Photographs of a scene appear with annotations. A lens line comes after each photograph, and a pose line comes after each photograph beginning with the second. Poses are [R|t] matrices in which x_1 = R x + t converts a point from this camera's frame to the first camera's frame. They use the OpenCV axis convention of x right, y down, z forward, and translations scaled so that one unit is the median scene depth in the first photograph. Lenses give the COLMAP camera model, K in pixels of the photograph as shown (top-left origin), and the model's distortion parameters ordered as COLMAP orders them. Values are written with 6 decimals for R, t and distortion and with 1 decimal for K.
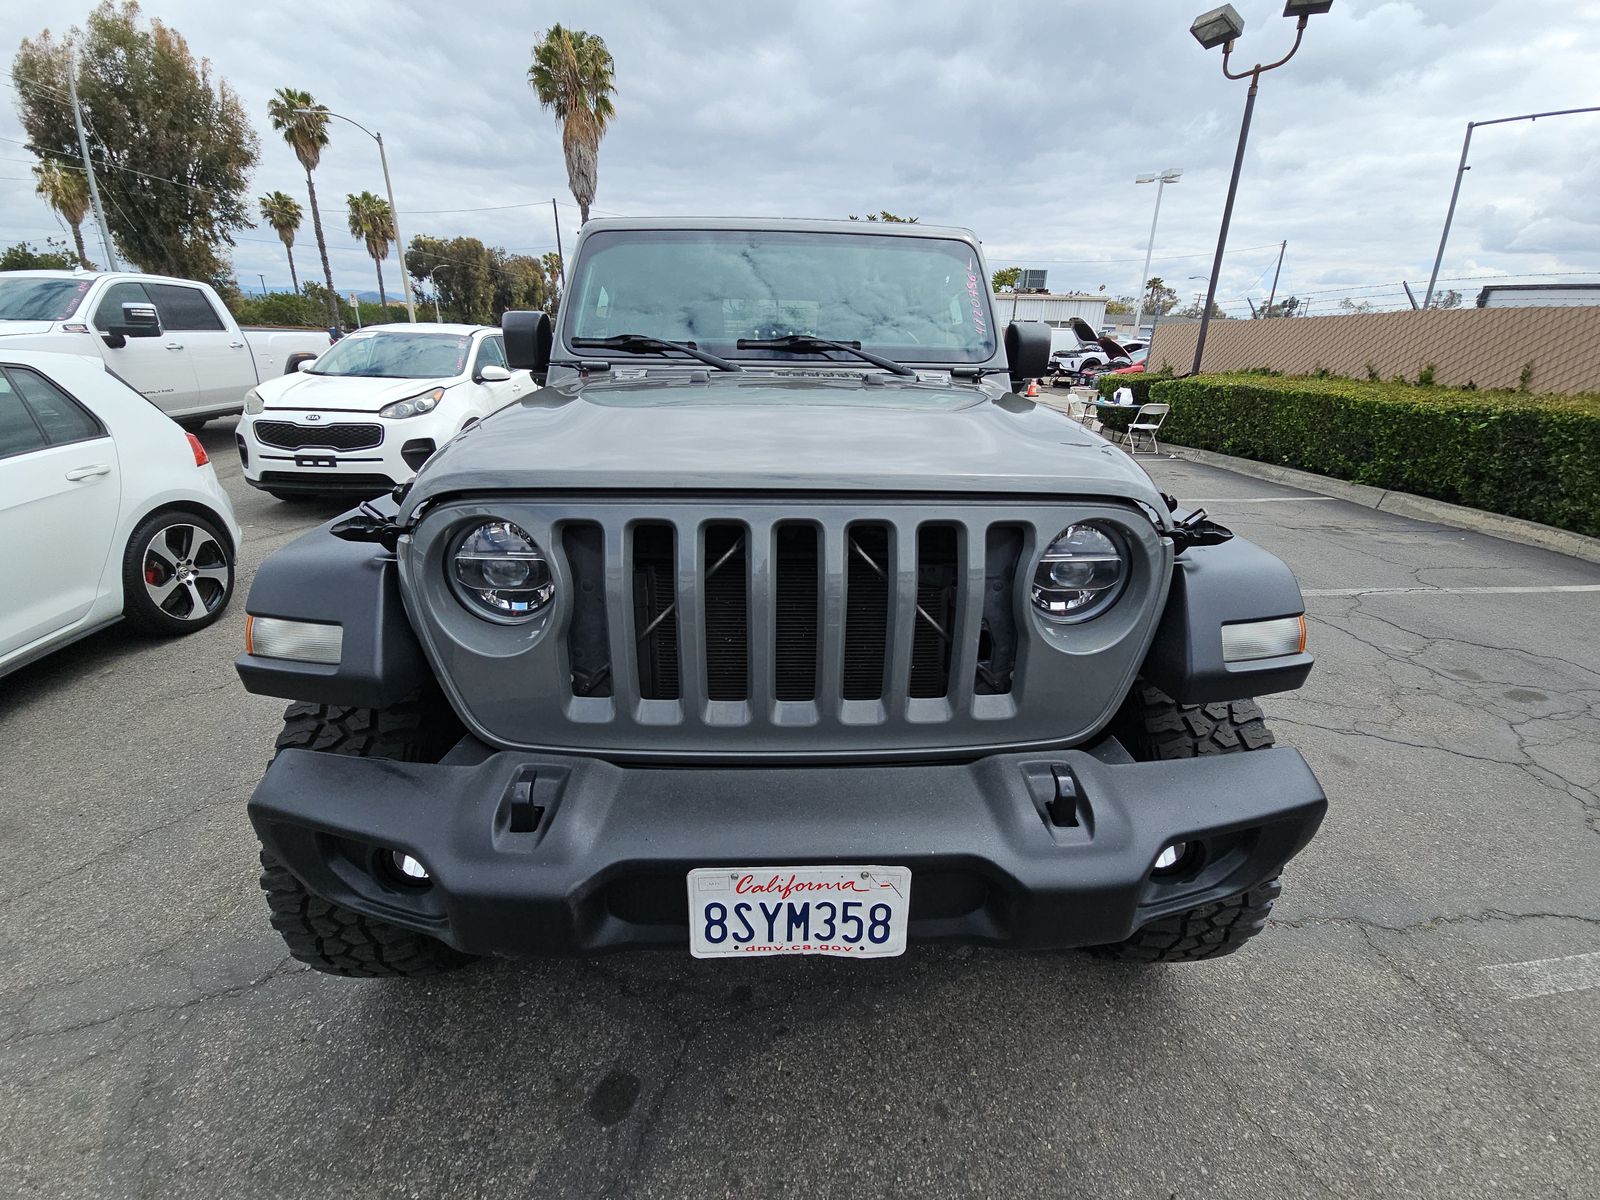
lens RADIAL K [[685.6, 0, 798.0], [0, 685.6, 602.9], [0, 0, 1]] dist [0.012433, -0.012762]
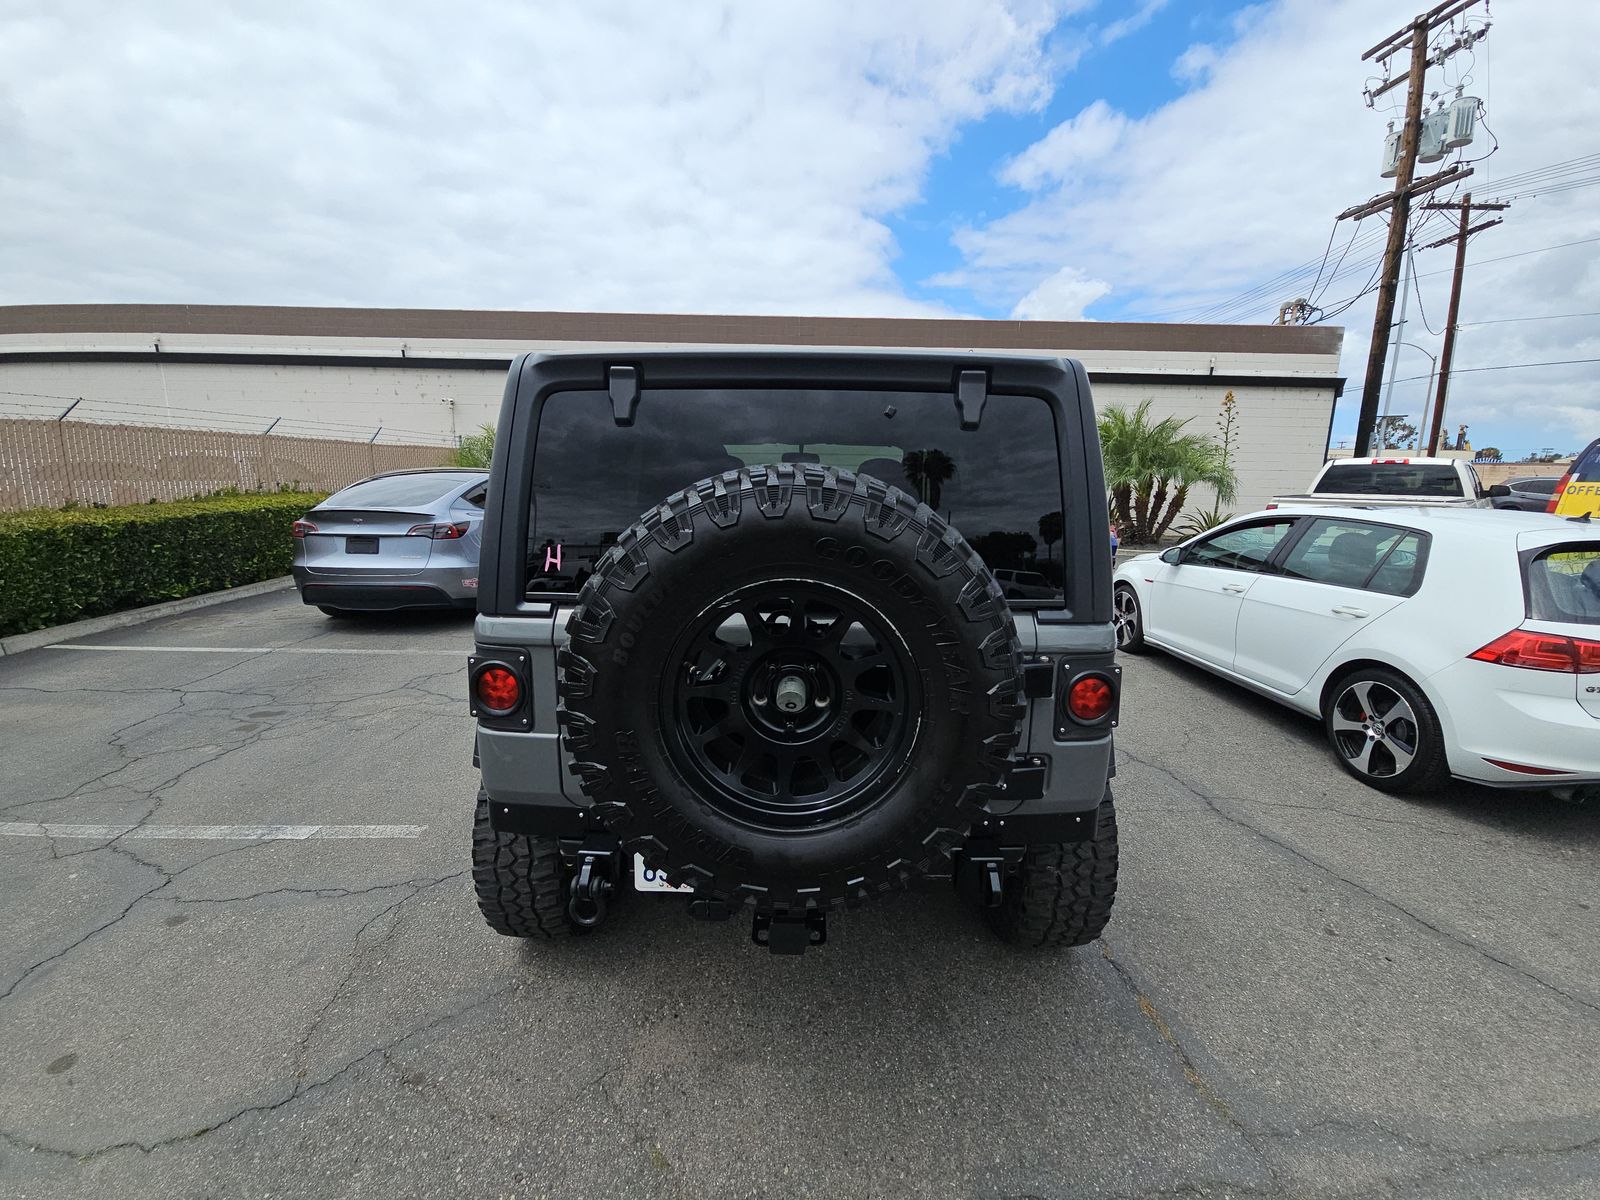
lens RADIAL K [[685.6, 0, 786.4], [0, 685.6, 607.4], [0, 0, 1]] dist [0.012433, -0.012762]
pose [[-0.998099, -0.043263, 0.043894, -0.047583], [-0.014276, 0.855130, 0.518217, -0.732434], [-0.059955, 0.516605, -0.854122, 1.867257]]
